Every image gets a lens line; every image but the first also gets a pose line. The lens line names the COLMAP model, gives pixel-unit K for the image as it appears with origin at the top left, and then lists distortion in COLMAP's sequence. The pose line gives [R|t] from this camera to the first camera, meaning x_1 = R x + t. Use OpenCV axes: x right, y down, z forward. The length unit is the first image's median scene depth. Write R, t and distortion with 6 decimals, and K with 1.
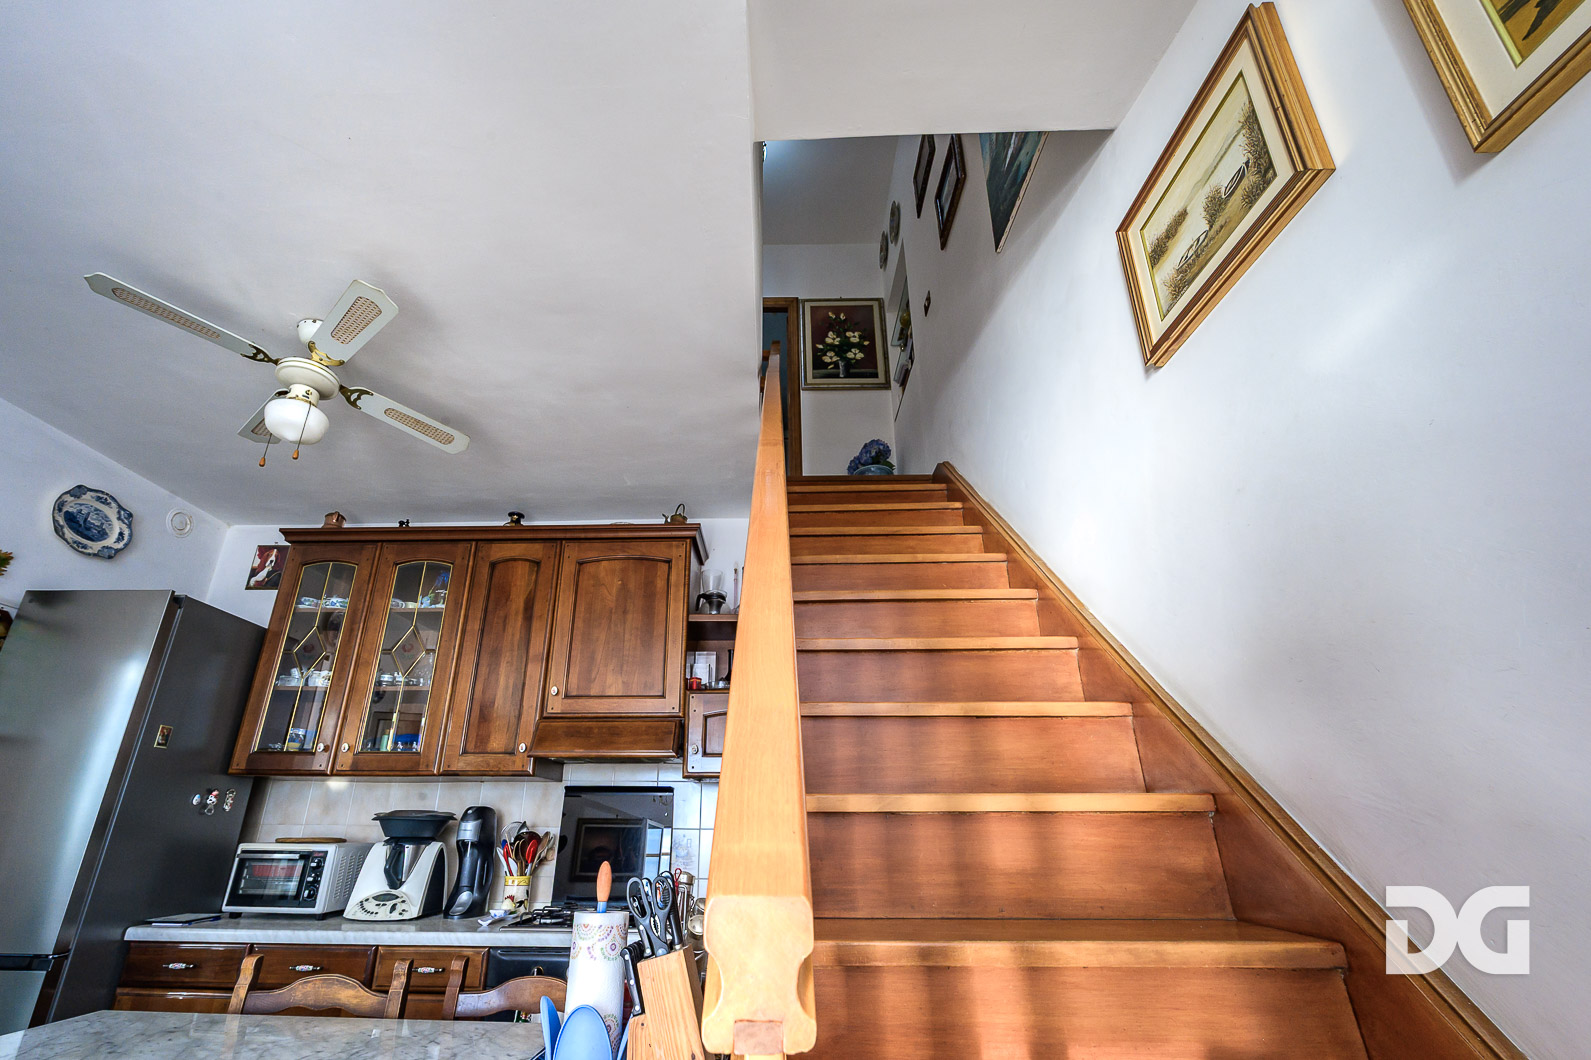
lens RADIAL K [[664.7, 0, 750.3], [0, 664.7, 576.7], [0, 0, 1]] dist [-0.008112, -0.000428]
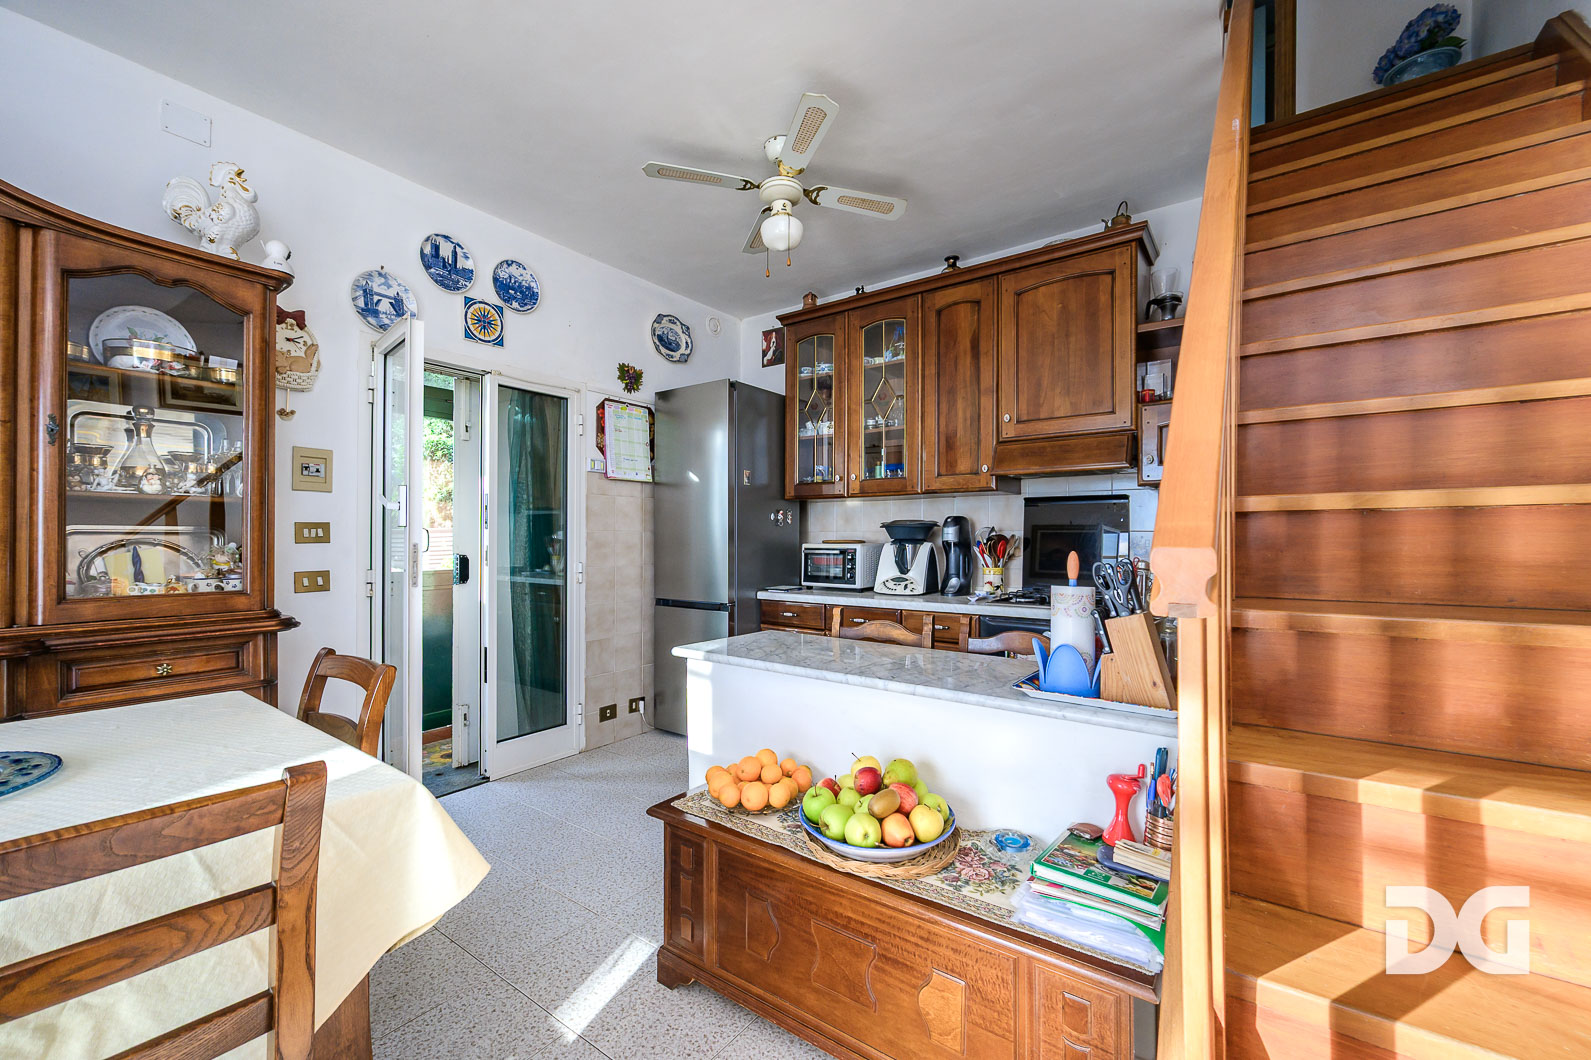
lens RADIAL K [[634.6, 0, 798.6], [0, 634.6, 537.2], [0, 0, 1]] dist [0.001248, 0.000445]
pose [[0.831157, -0.004327, -0.556021, 0.011806], [0.202872, 0.933396, 0.295996, -0.032449], [0.517708, -0.358821, 0.776677, -0.103615]]
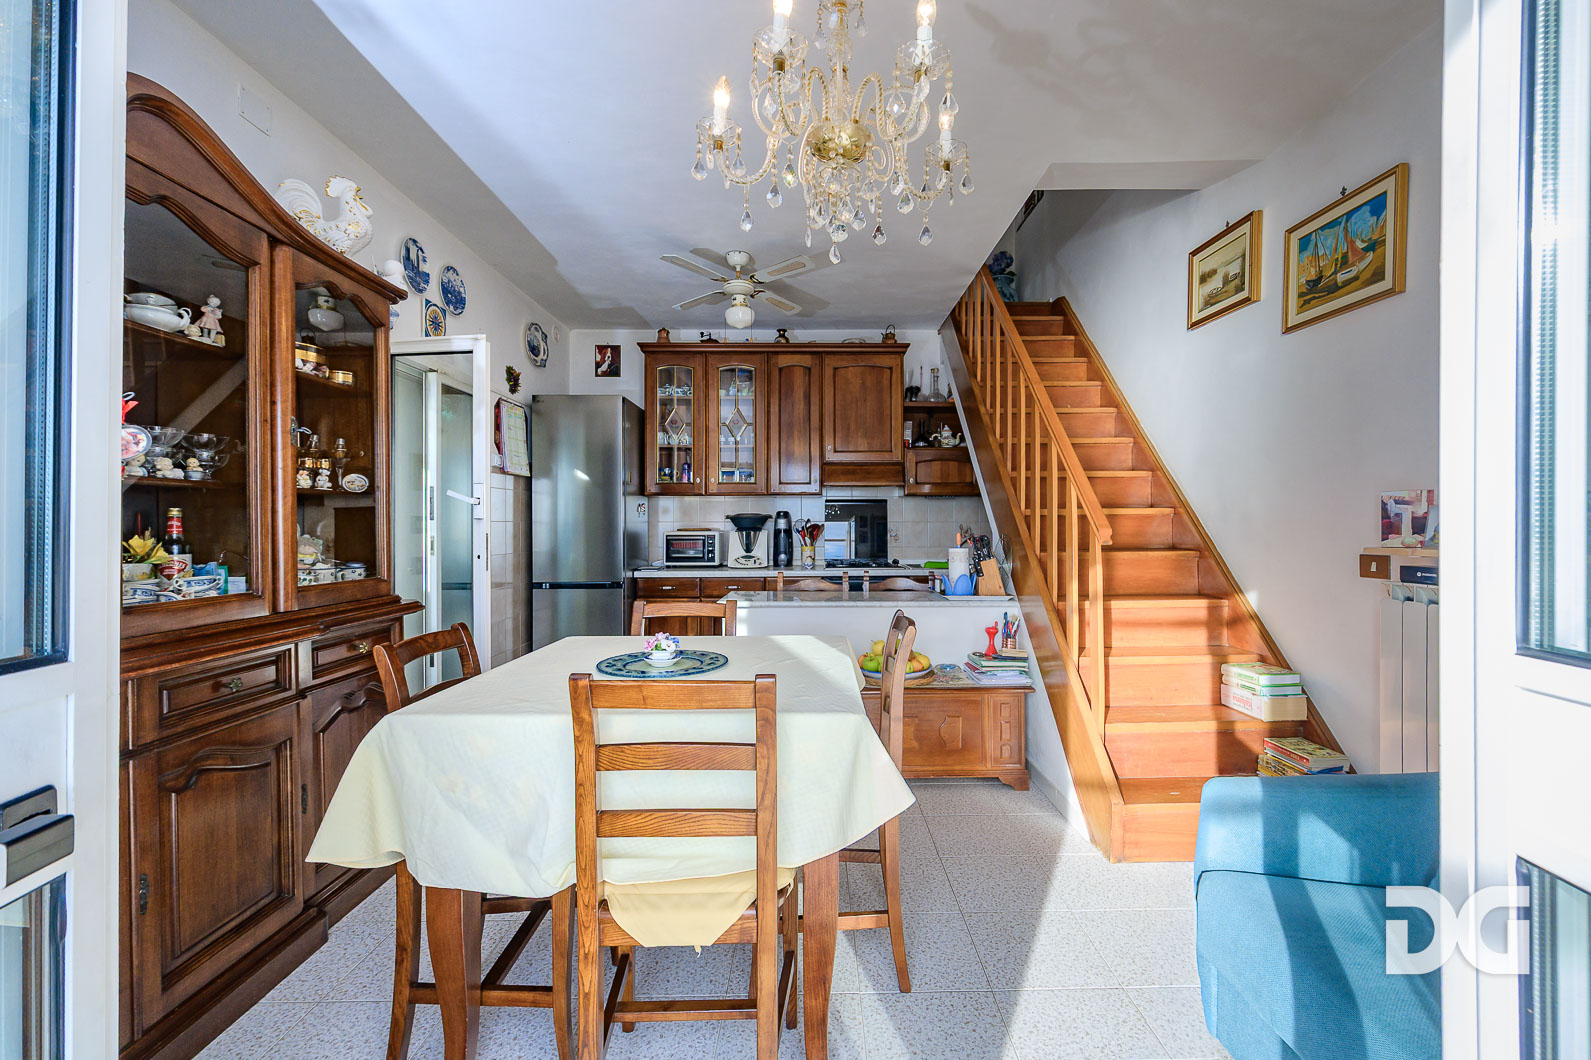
lens RADIAL K [[644.8, 0, 818.7], [0, 644.8, 531.6], [0, 0, 1]] dist [0.000282, 0.000015]
pose [[0.998618, -0.008892, 0.051795, -0.425159], [-0.010929, 0.928895, 0.370182, -0.259632], [-0.051404, -0.370236, 0.927514, -0.670631]]
